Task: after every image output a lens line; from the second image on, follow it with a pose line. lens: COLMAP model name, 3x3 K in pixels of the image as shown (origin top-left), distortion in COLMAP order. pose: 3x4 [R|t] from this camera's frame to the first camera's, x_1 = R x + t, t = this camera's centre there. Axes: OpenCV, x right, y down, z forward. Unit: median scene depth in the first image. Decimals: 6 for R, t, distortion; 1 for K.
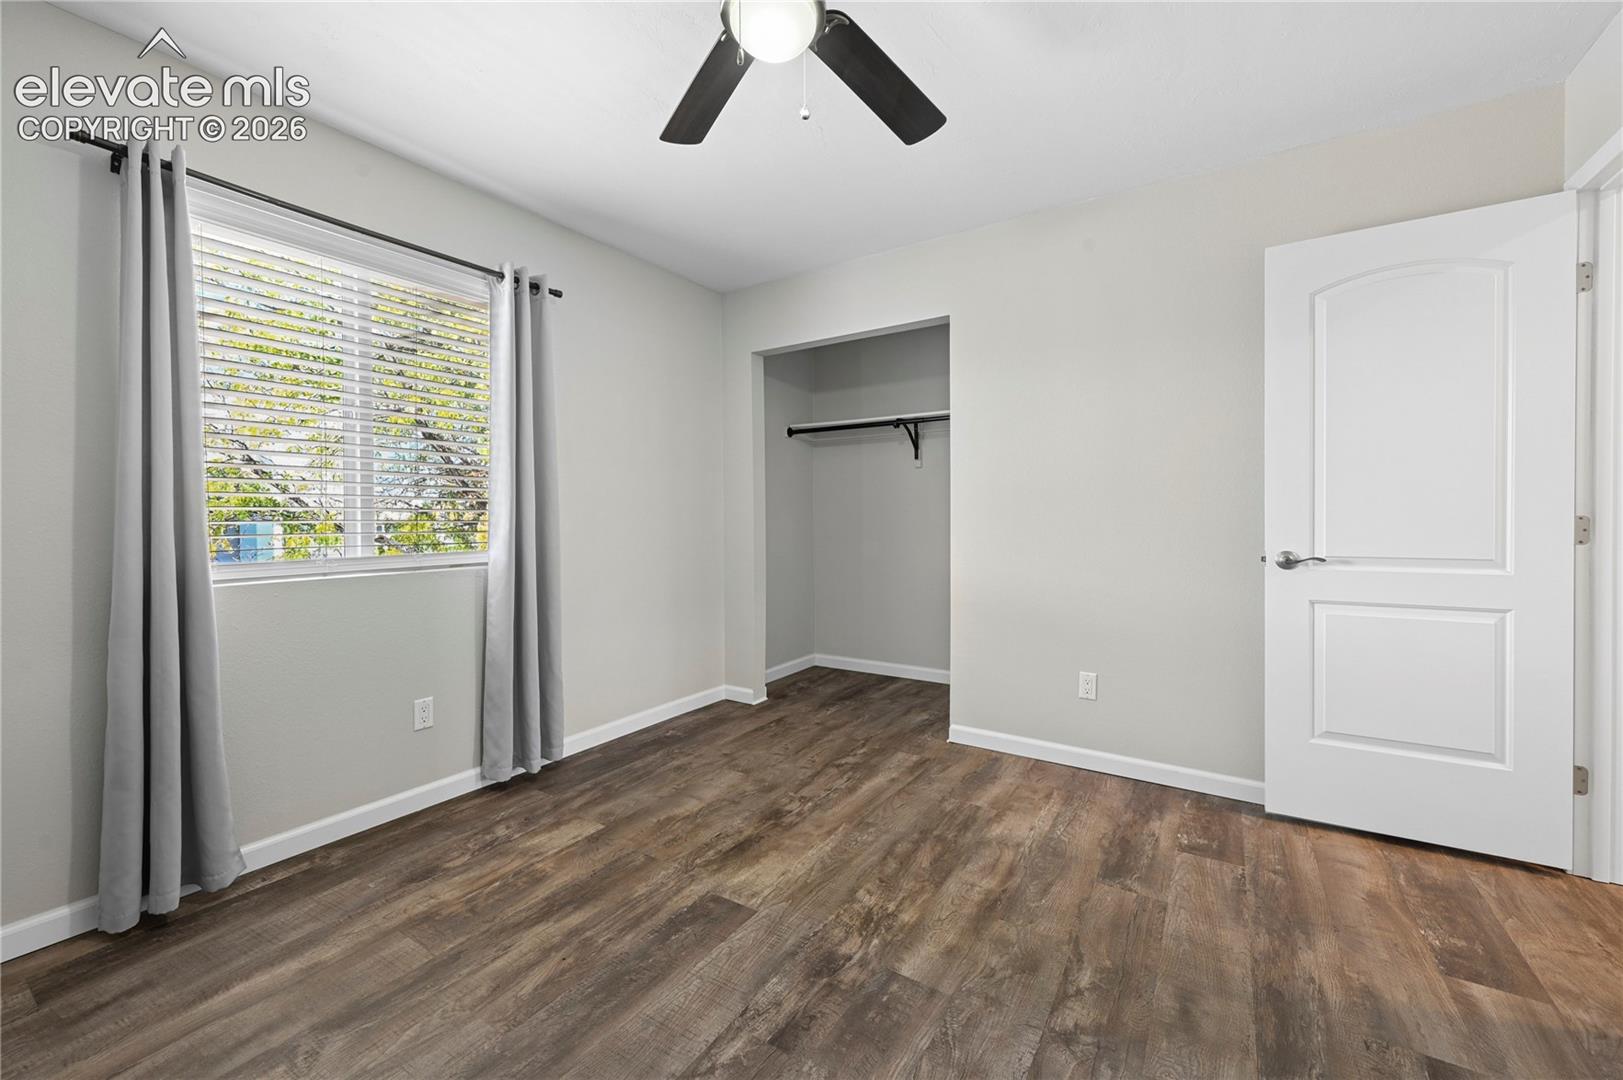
lens RADIAL K [[640.6, 0, 822.0], [0, 640.6, 524.0], [0, 0, 1]] dist [-0.000795, 0.000026]
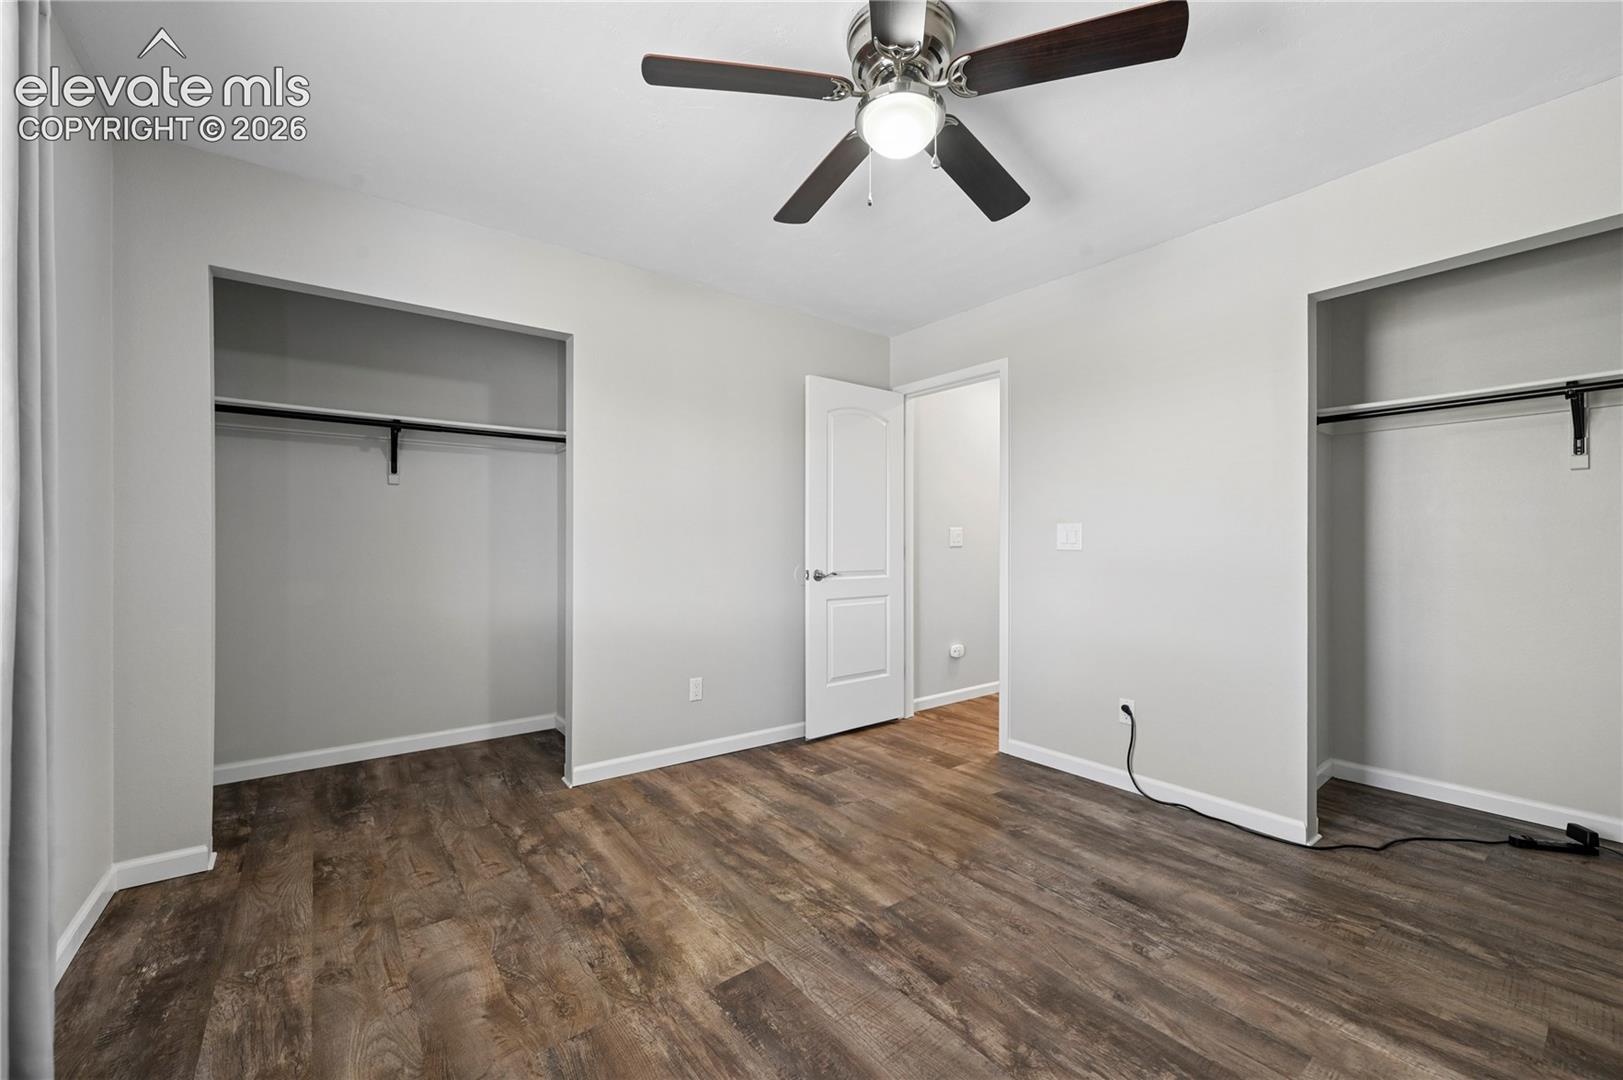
lens RADIAL K [[640.6, 0, 803.0], [0, 640.6, 544.8], [0, 0, 1]] dist [-0.000795, 0.000026]
pose [[0.347356, 0.005582, 0.937717, -0.913524], [0.008021, 0.999928, -0.008924, -0.006023], [-0.937699, 0.010621, 0.347286, 0.570067]]
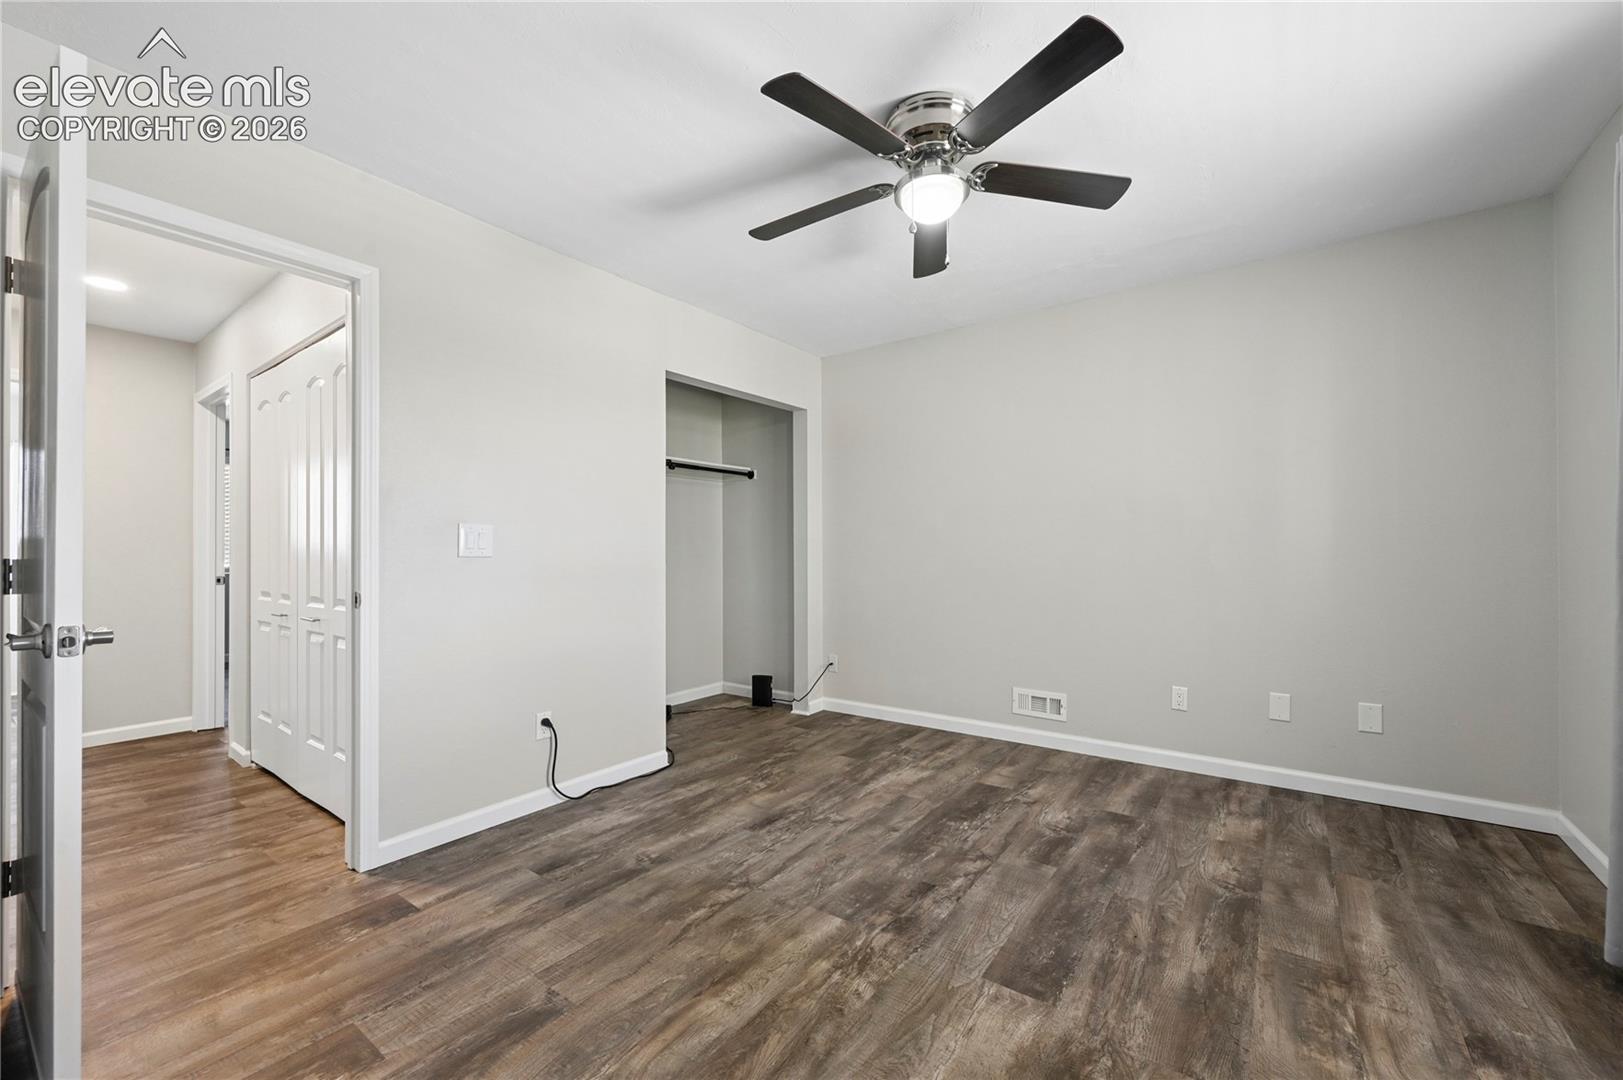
lens RADIAL K [[640.6, 0, 836.1], [0, 640.6, 545.3], [0, 0, 1]] dist [-0.000795, 0.000026]
pose [[-0.998968, 0.012390, 0.043692, 0.057294], [0.012622, 0.999908, 0.005035, -0.021410], [-0.043626, 0.005581, -0.999032, 1.794233]]
